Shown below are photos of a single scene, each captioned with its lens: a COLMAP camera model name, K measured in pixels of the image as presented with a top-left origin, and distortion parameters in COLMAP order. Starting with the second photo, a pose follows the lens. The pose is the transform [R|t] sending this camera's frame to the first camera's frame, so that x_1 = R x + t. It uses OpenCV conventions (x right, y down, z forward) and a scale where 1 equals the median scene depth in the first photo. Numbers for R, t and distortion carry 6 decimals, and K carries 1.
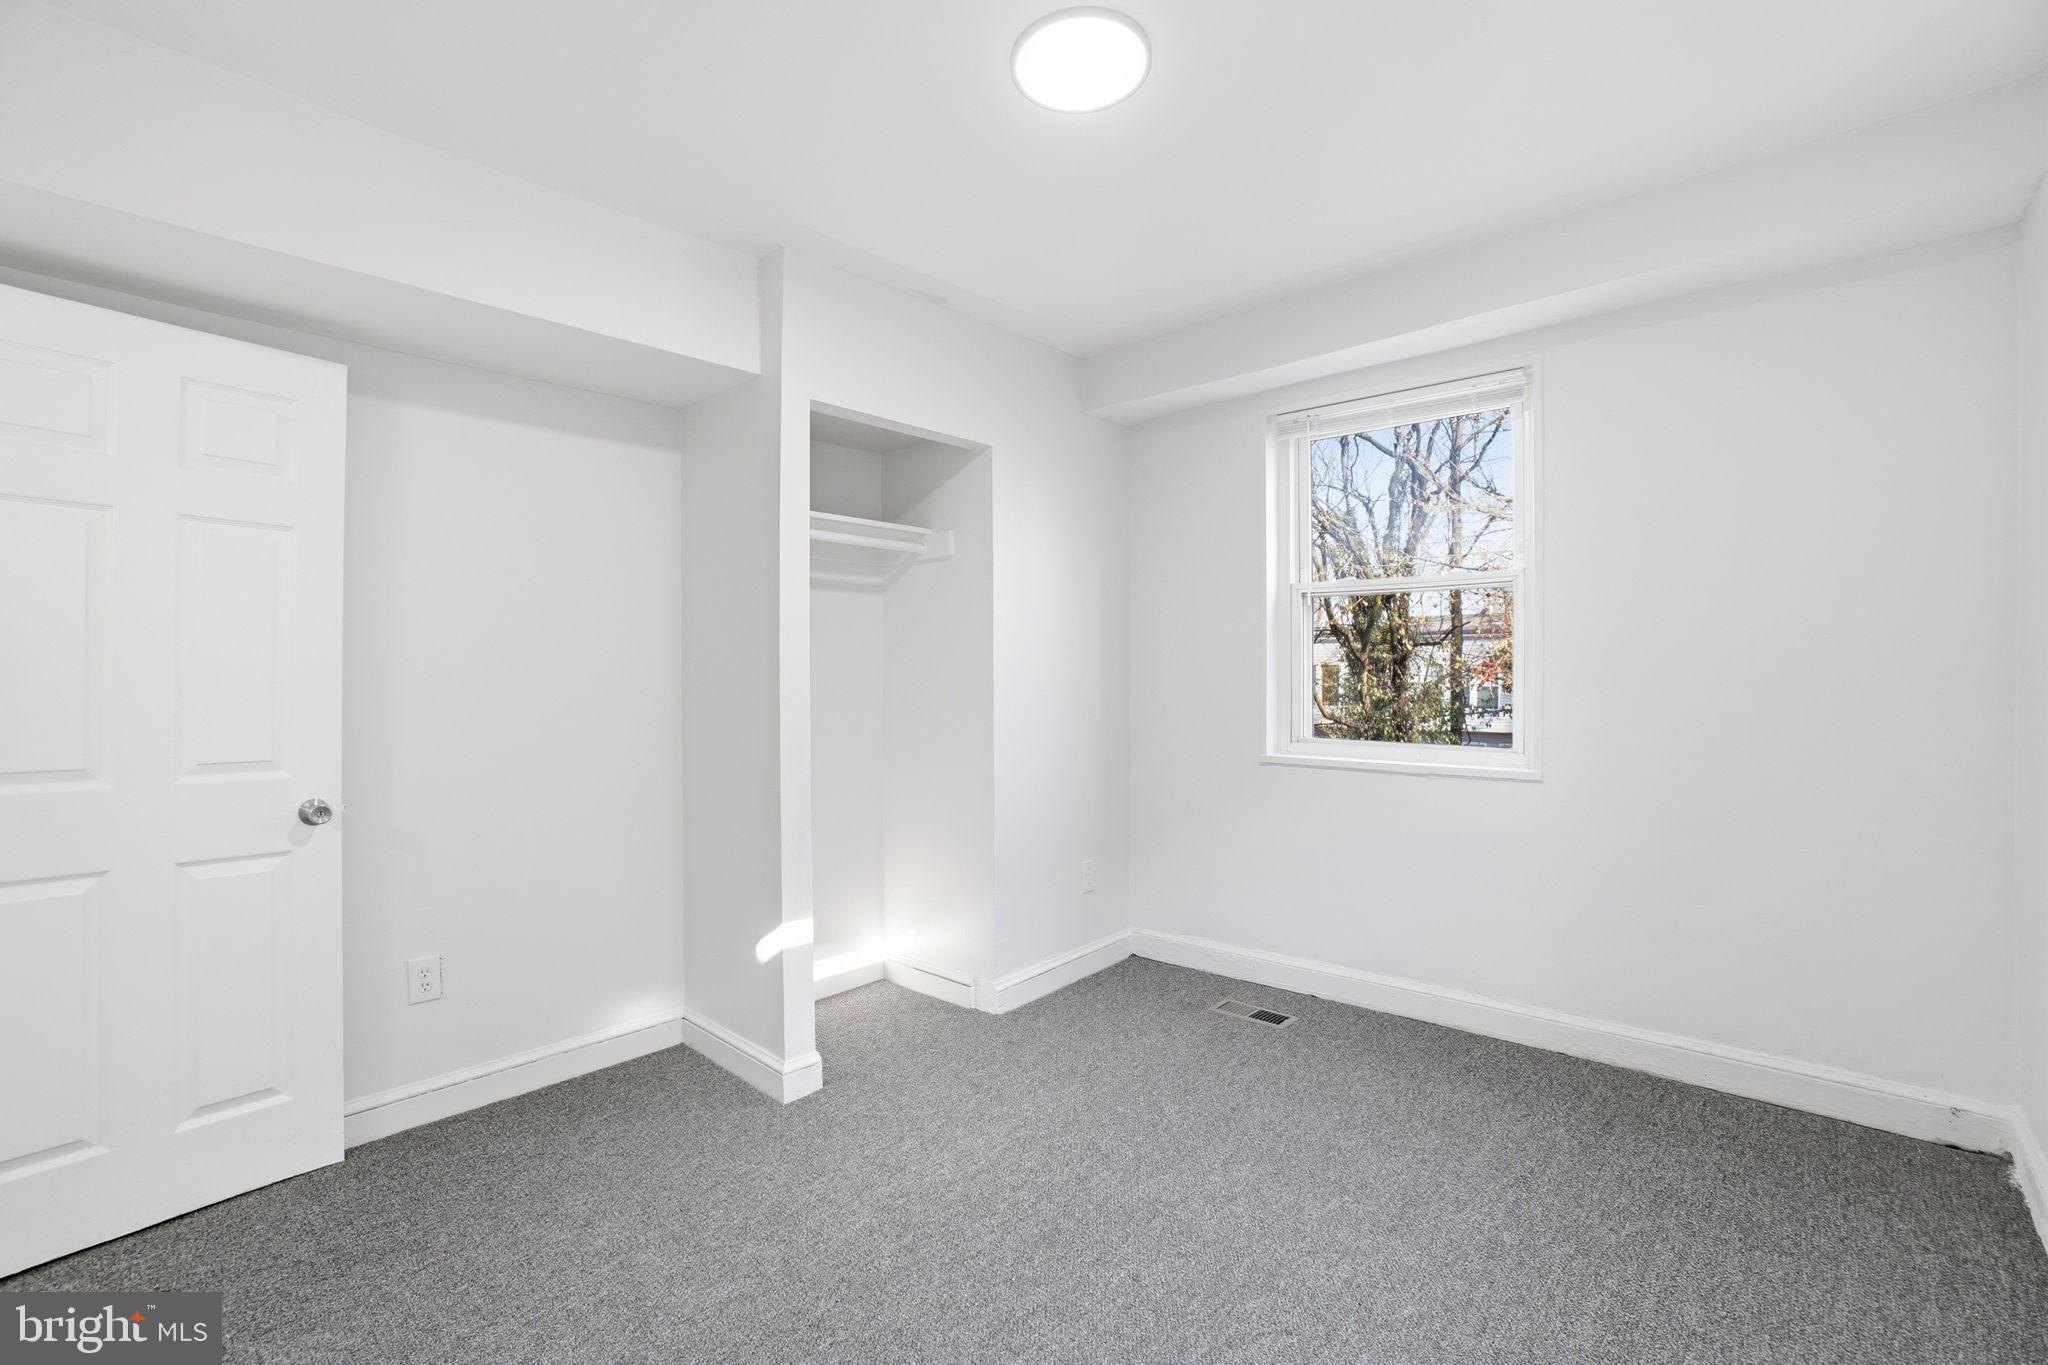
lens RADIAL K [[939.1, 0, 1016.5], [0, 939.1, 673.1], [0, 0, 1]] dist [-0.060121, 0.020270]
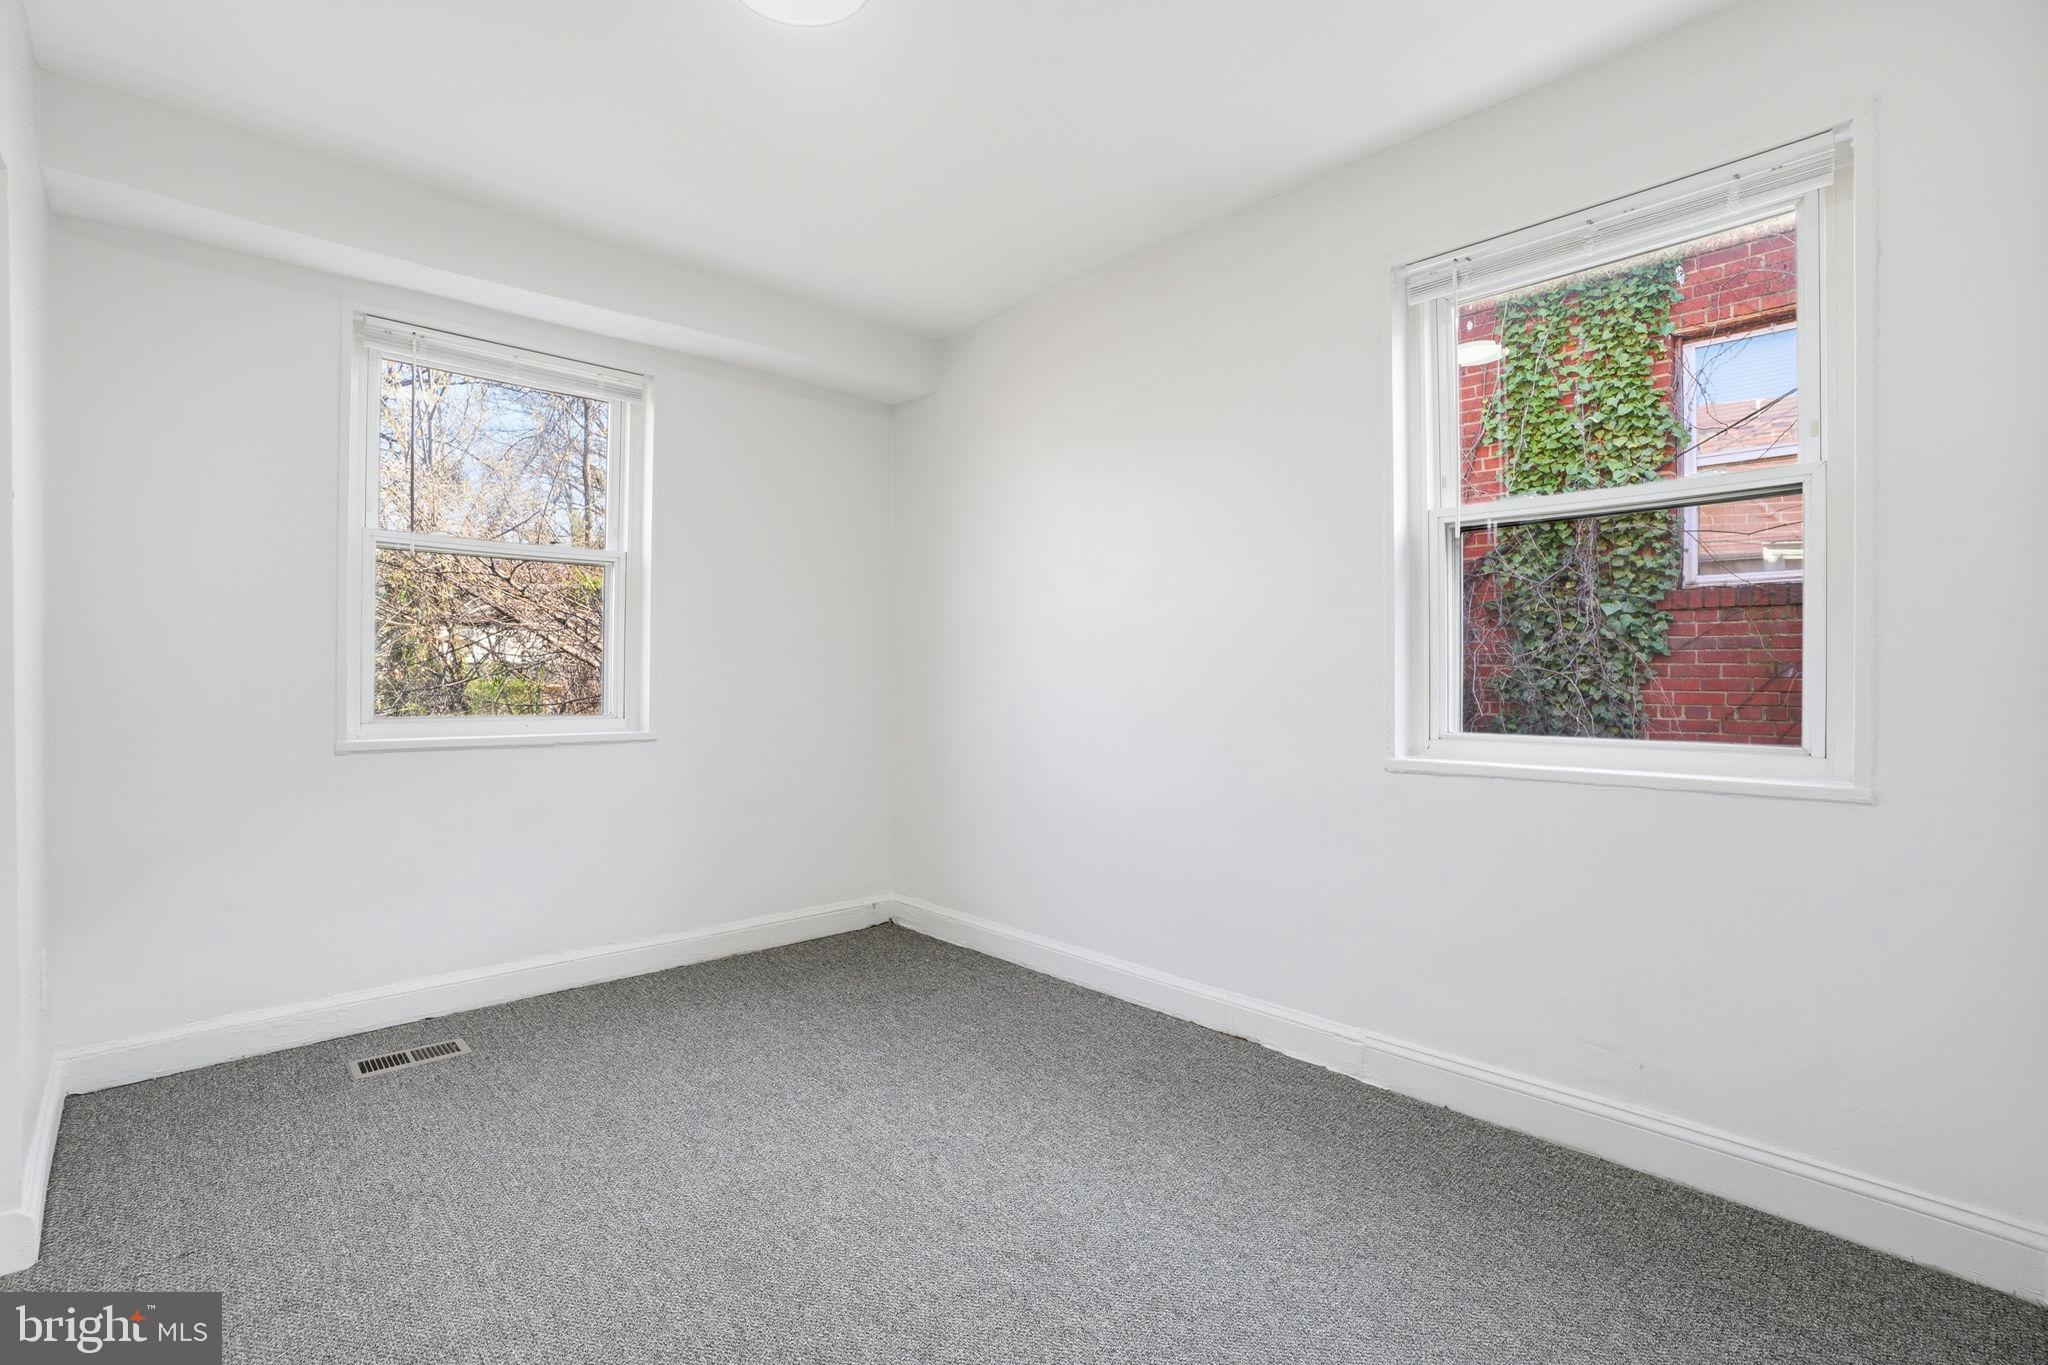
lens RADIAL K [[939.1, 0, 1016.5], [0, 939.1, 673.1], [0, 0, 1]] dist [-0.060121, 0.020270]
pose [[0.063550, 0.005865, 0.997961, -0.556693], [-0.003449, 0.999978, -0.005657, 0.039622], [-0.997973, -0.003083, 0.063568, 0.472034]]
